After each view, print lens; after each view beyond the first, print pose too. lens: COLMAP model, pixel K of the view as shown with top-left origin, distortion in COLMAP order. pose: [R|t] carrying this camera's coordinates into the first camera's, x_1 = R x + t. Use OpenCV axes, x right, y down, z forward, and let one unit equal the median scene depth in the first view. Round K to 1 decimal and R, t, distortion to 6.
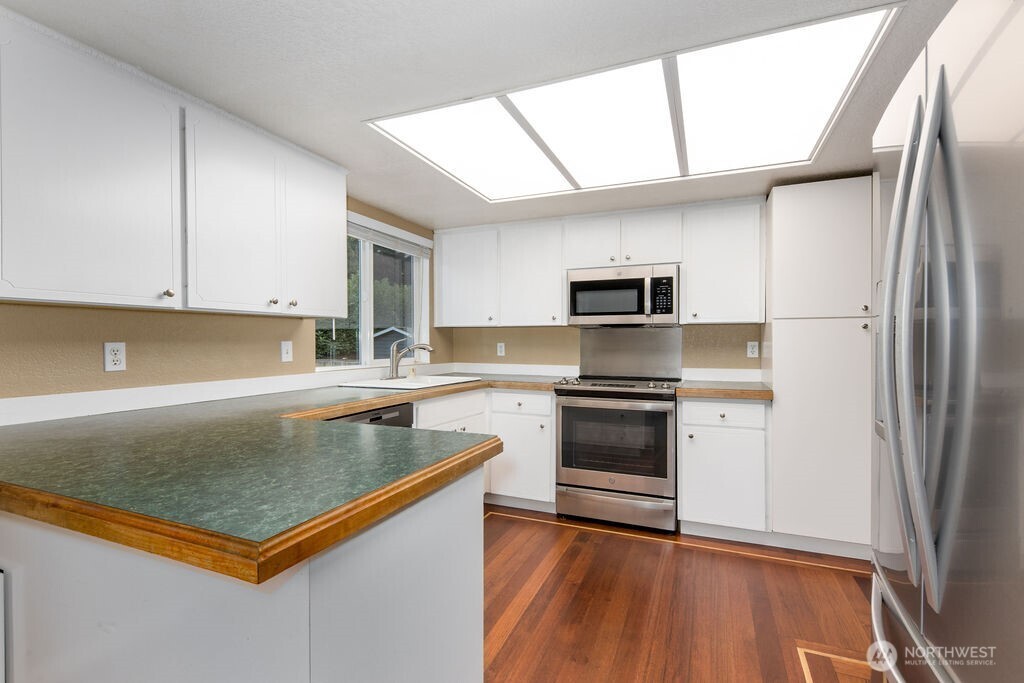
lens RADIAL K [[463.1, 0, 513.8], [0, 463.1, 345.7], [0, 0, 1]] dist [0.002780, 0.000046]
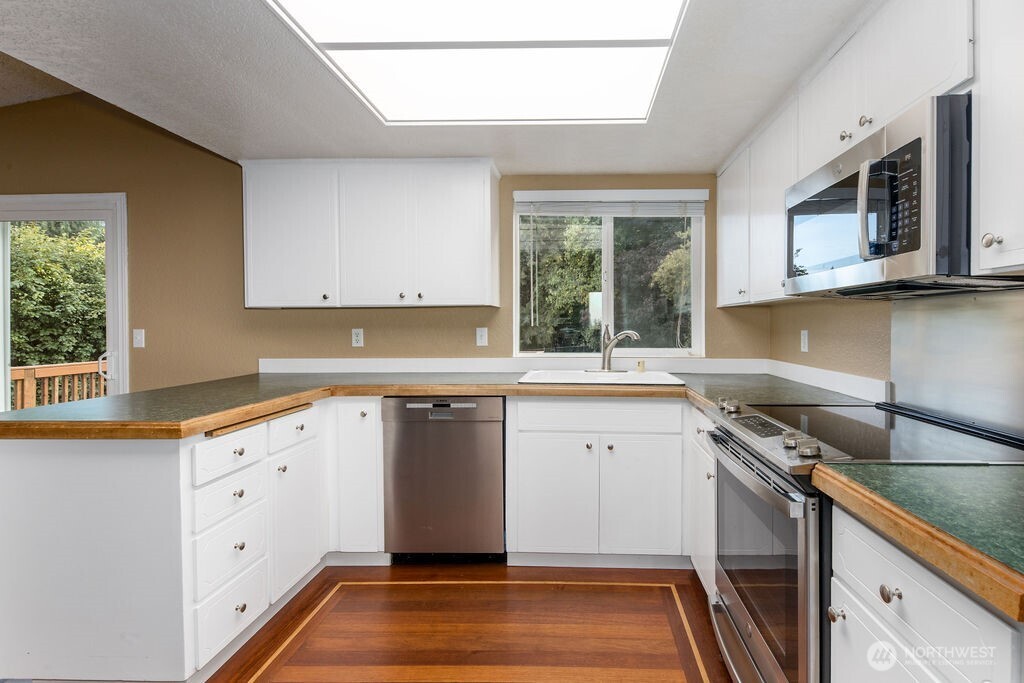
lens RADIAL K [[463.1, 0, 513.1], [0, 463.1, 331.3], [0, 0, 1]] dist [0.002780, 0.000046]
pose [[0.368977, 0.010560, -0.929379, 0.546234], [-0.007403, 0.999937, 0.008423, -0.009935], [0.929409, 0.003772, 0.369032, 0.604579]]
